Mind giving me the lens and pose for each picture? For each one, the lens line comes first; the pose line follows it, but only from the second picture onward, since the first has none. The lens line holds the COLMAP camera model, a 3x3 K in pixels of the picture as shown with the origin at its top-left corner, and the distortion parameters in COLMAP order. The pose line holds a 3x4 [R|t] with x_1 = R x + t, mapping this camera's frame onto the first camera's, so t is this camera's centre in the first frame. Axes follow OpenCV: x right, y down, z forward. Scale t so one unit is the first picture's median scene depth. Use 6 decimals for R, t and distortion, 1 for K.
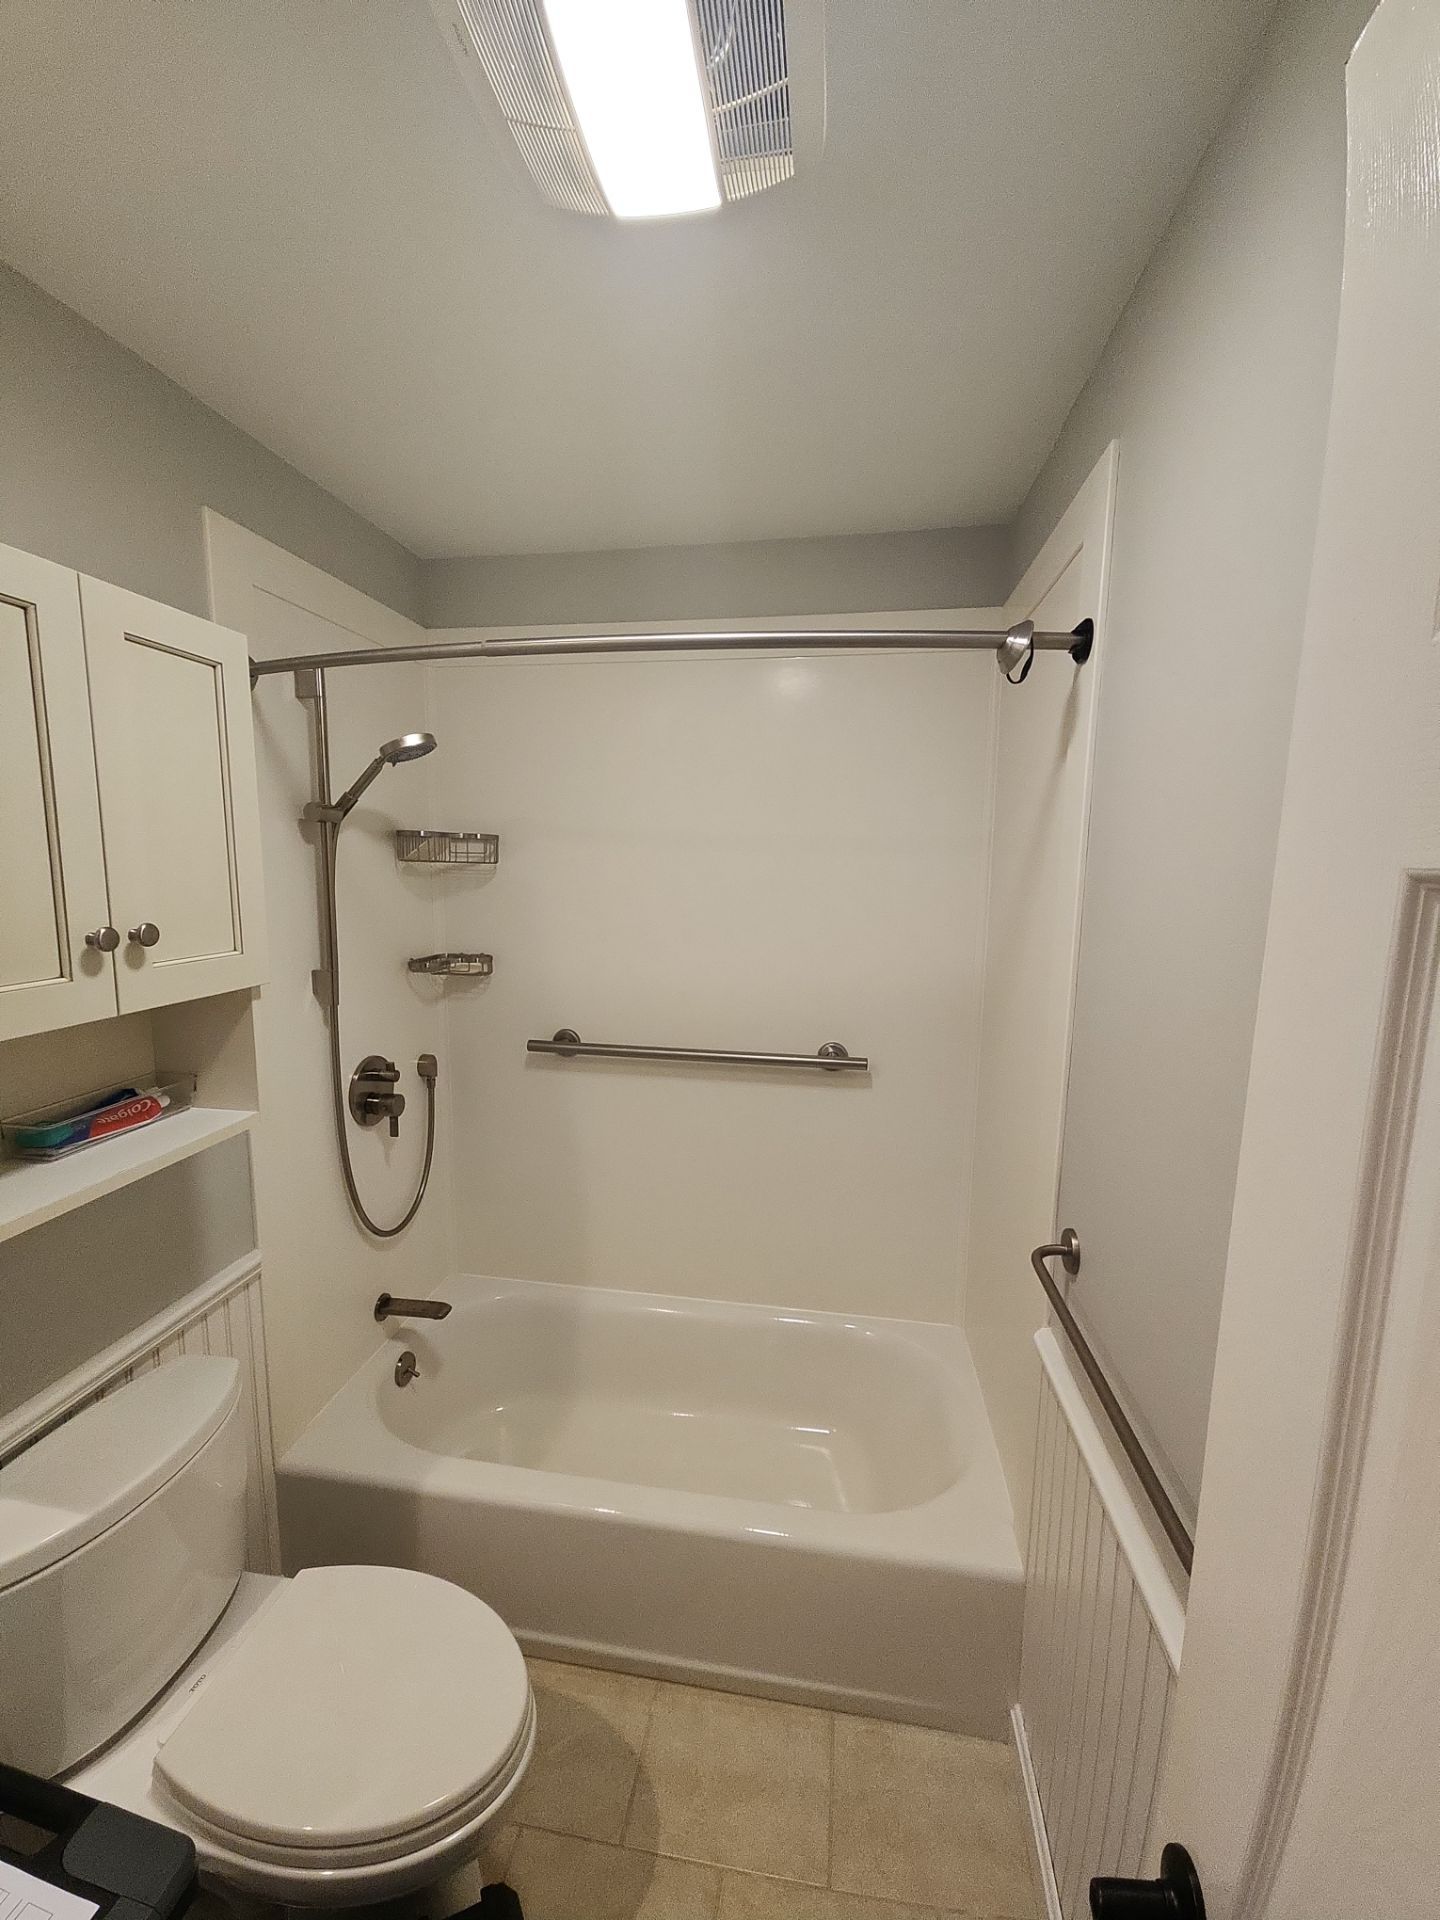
lens RADIAL K [[777.1, 0, 713.2], [0, 777.1, 962.4], [0, 0, 1]] dist [0.018203, -0.011837]
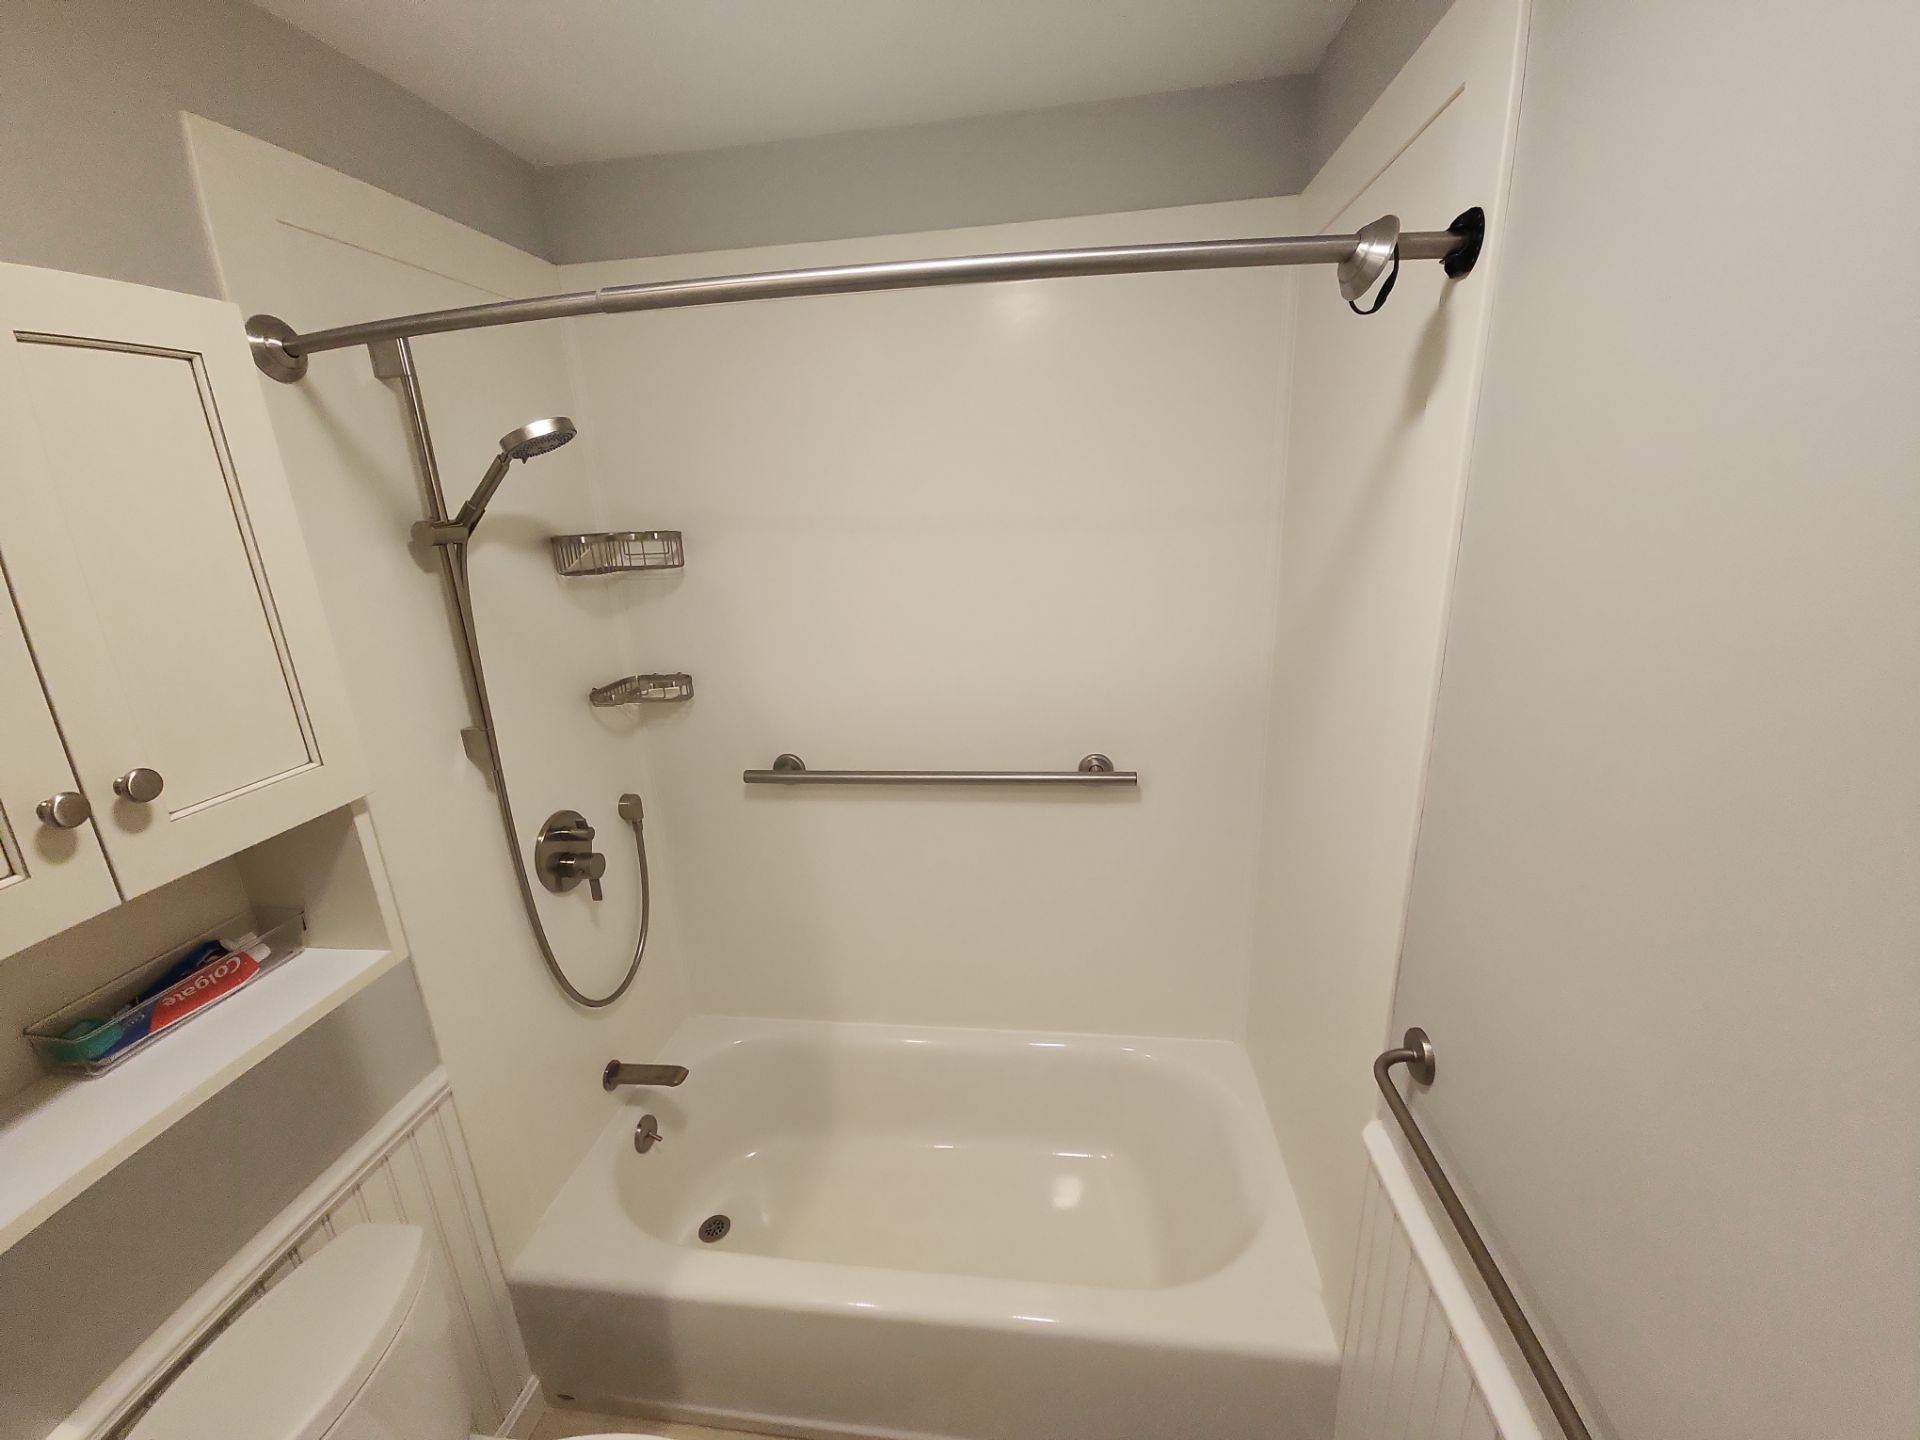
lens RADIAL K [[777.1, 0, 962.8], [0, 777.1, 724.1], [0, 0, 1]] dist [0.018203, -0.011837]
pose [[0.997829, -0.064149, 0.014922, -0.006175], [0.061036, 0.985798, 0.156454, -0.107322], [-0.024746, -0.155203, 0.987573, 0.218712]]
